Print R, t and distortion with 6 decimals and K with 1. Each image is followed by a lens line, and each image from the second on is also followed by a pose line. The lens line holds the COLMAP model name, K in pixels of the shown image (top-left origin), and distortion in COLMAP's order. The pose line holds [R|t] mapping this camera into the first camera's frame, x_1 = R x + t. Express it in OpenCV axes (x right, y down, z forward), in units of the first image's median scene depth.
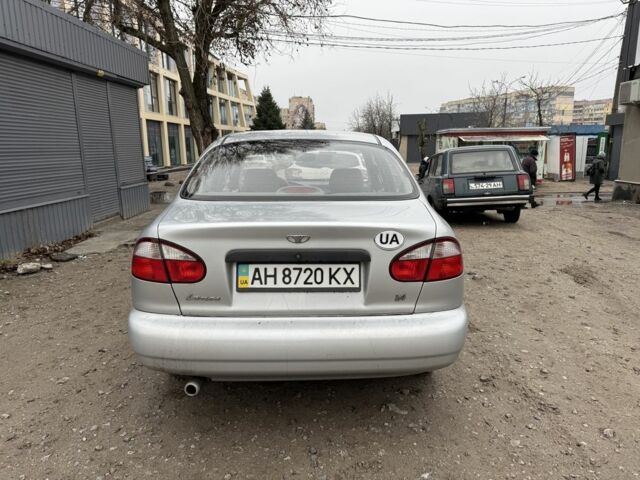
lens RADIAL K [[466.3, 0, 320.0], [0, 466.3, 240.0], [0, 0, 1]] dist [0.052467, -0.054824]
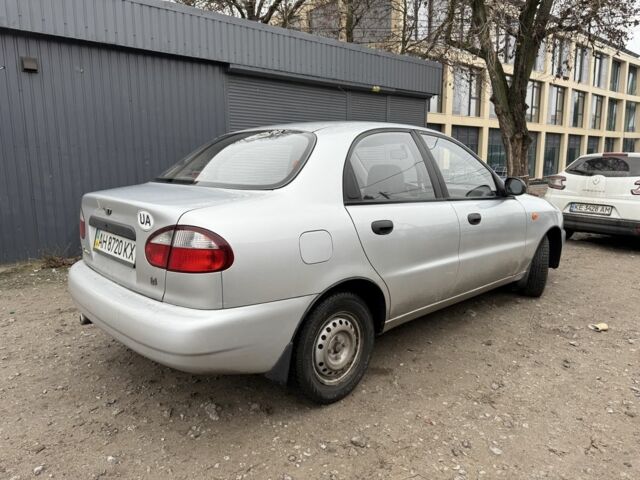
lens RADIAL K [[460.8, 0, 294.6], [0, 460.8, 251.3], [0, 0, 1]] dist [-0.003966, -0.003402]
pose [[0.647854, 0.143216, -0.748181, 1.068573], [-0.146144, 0.987291, 0.062439, -0.041838], [0.747614, 0.068891, 0.660551, 0.581794]]
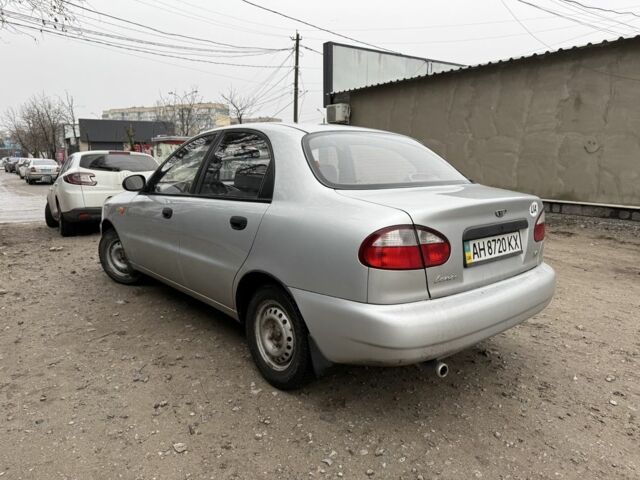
lens RADIAL K [[466.3, 0, 320.0], [0, 466.3, 240.0], [0, 0, 1]] dist [0.052467, -0.054824]
pose [[0.769456, -0.103013, 0.630338, -1.088231], [0.116929, 0.992948, 0.019537, -0.011595], [-0.627905, 0.058672, 0.776075, 0.369185]]
